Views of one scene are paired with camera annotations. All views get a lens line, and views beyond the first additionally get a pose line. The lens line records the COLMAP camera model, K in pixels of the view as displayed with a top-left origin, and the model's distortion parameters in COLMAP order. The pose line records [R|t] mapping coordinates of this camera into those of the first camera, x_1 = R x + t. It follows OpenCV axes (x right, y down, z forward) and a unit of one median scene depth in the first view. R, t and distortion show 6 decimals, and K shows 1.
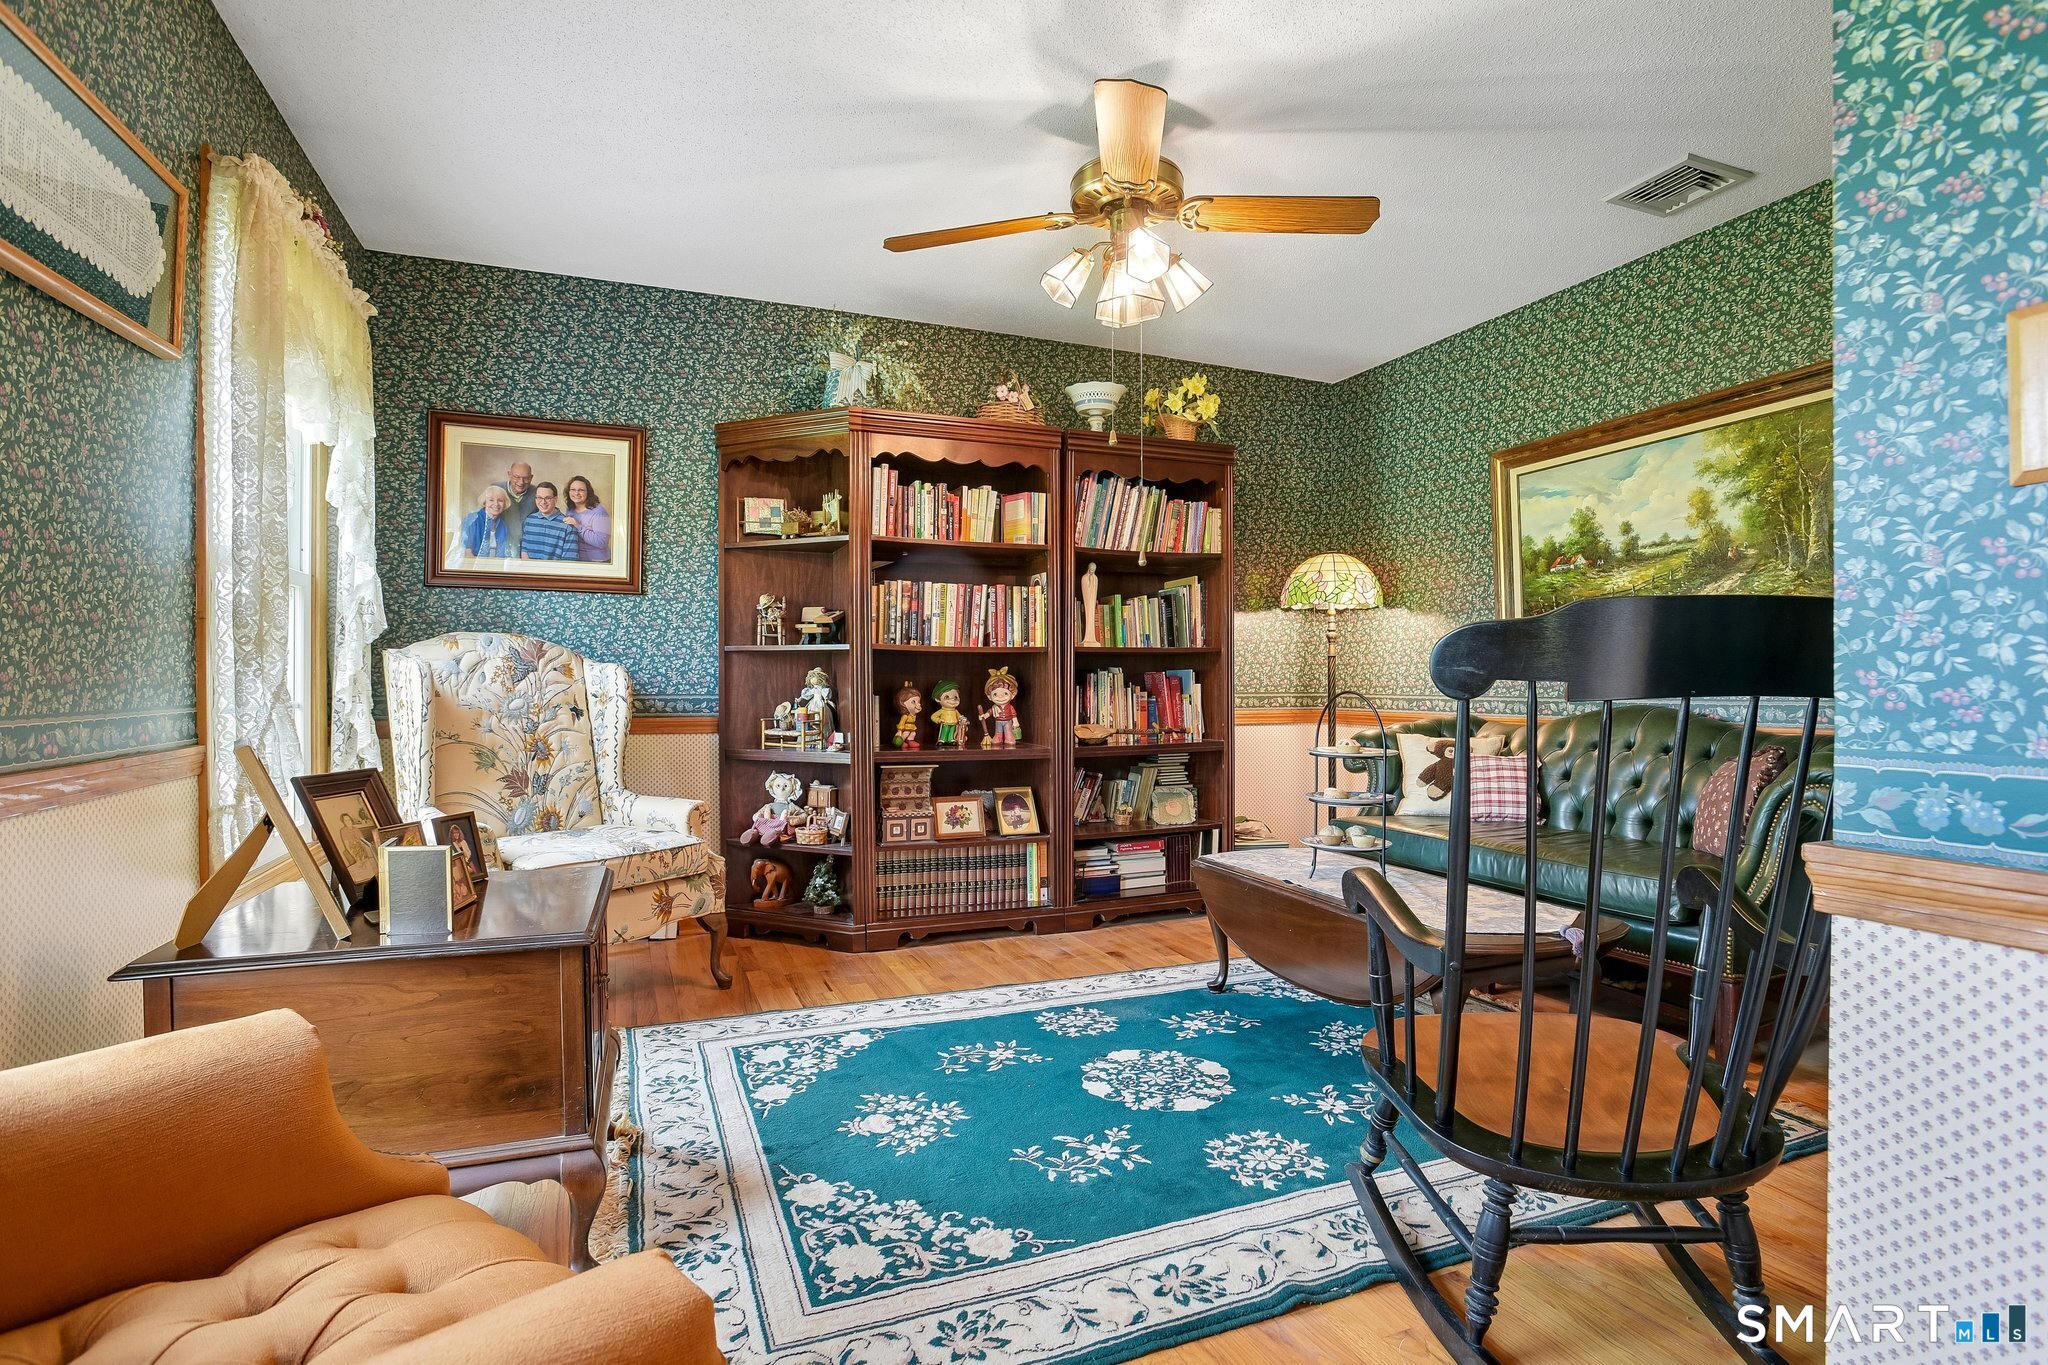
lens RADIAL K [[985.6, 0, 1037.8], [0, 985.6, 690.2], [0, 0, 1]] dist [-0.043253, 0.016662]
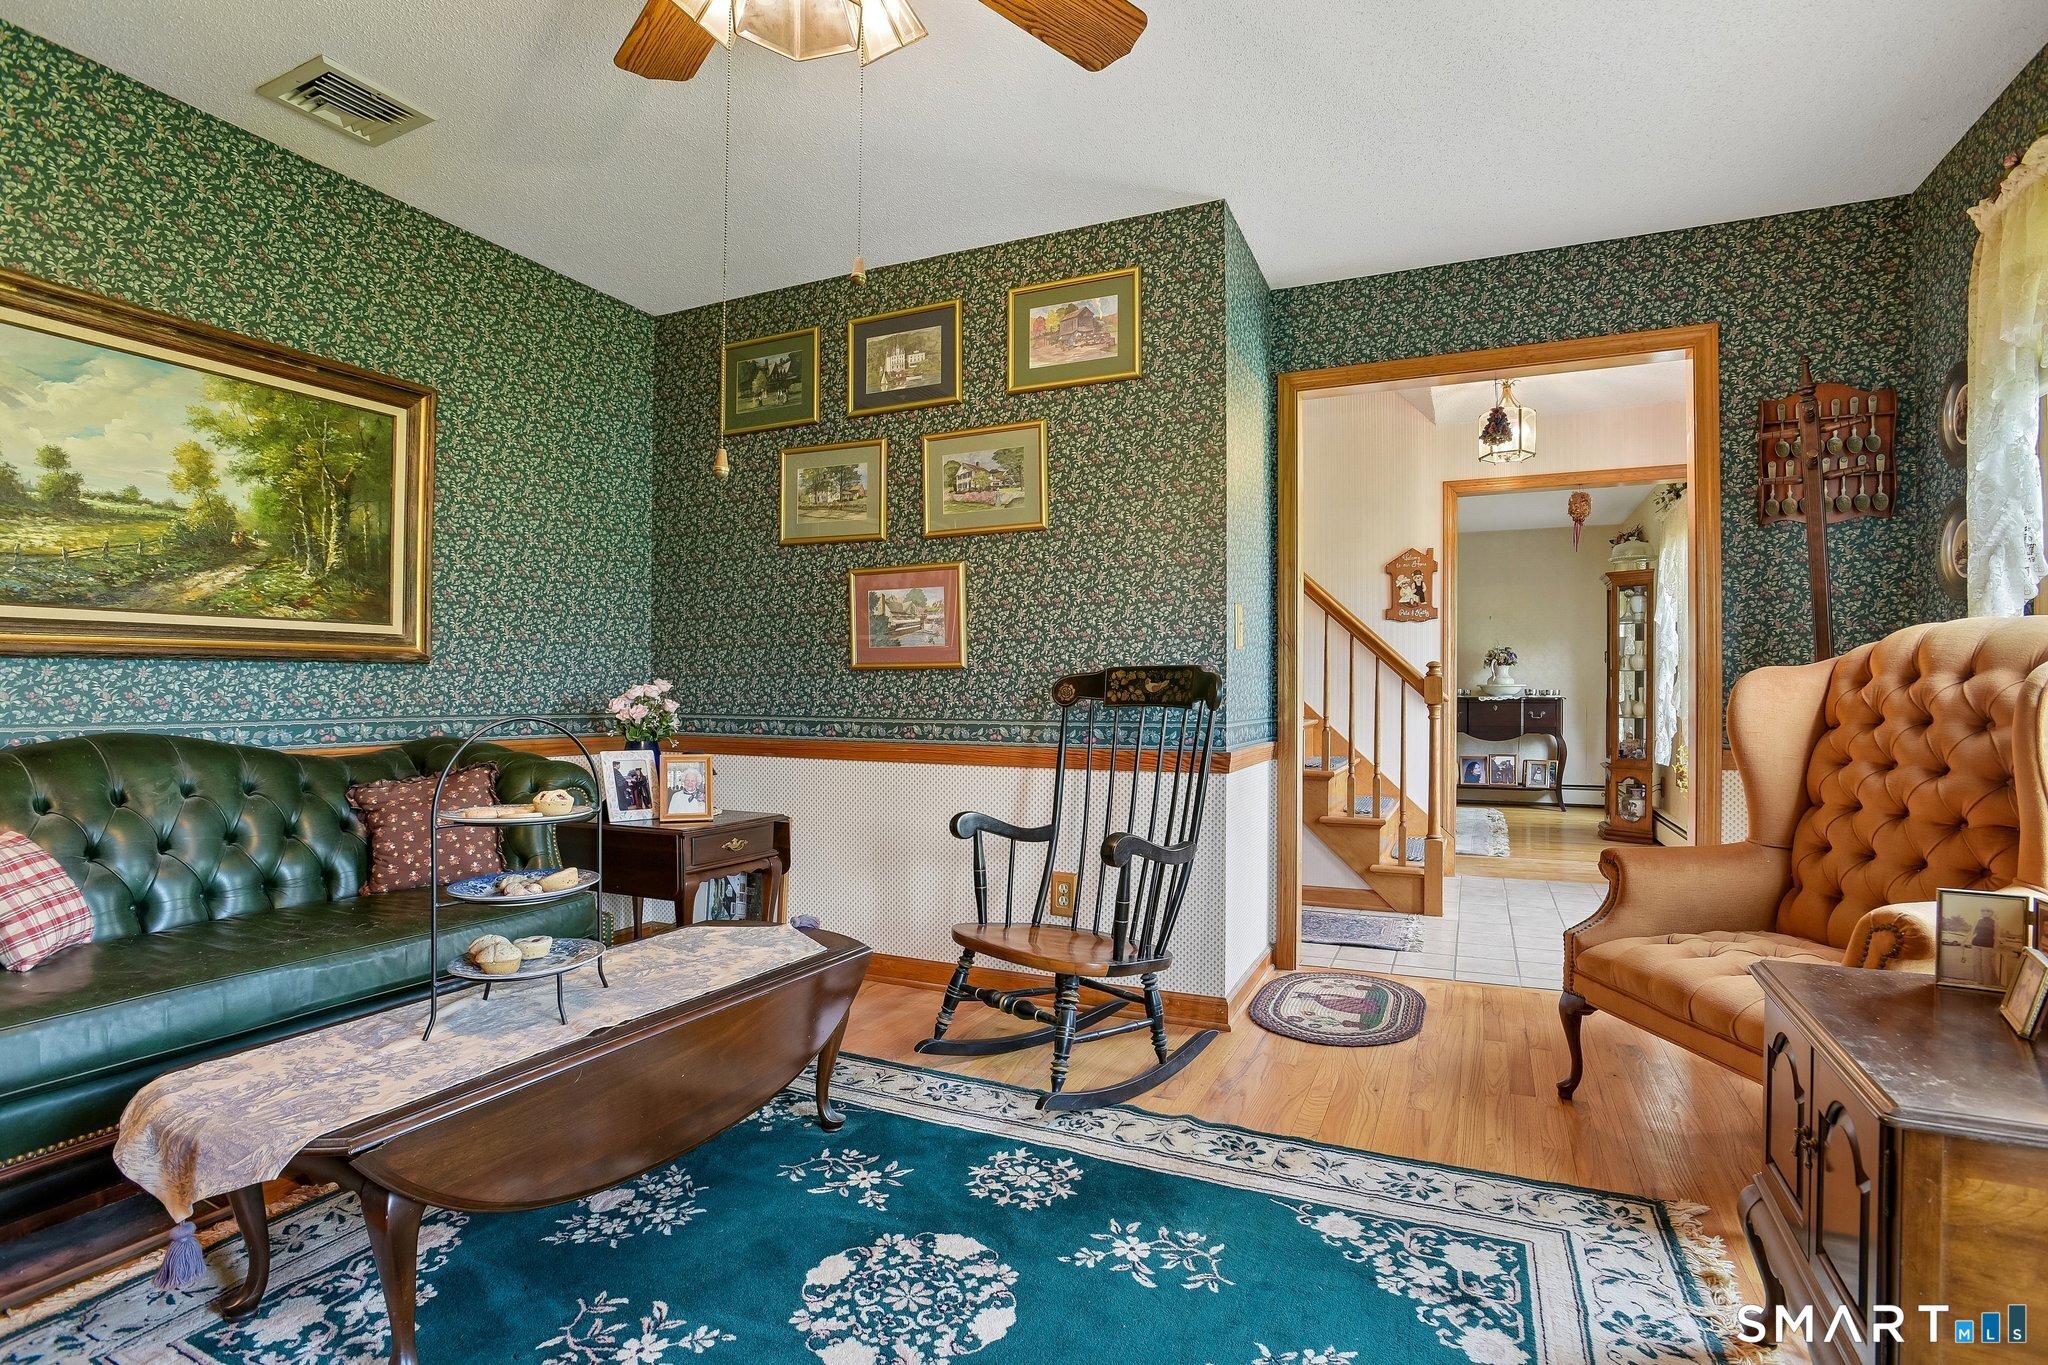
lens RADIAL K [[985.6, 0, 1037.8], [0, 985.6, 690.2], [0, 0, 1]] dist [-0.043253, 0.016662]
pose [[-0.684421, 0.002336, 0.729083, -0.568250], [0.000390, 0.999996, -0.002838, -0.023015], [-0.729087, -0.001658, -0.684419, 1.855782]]
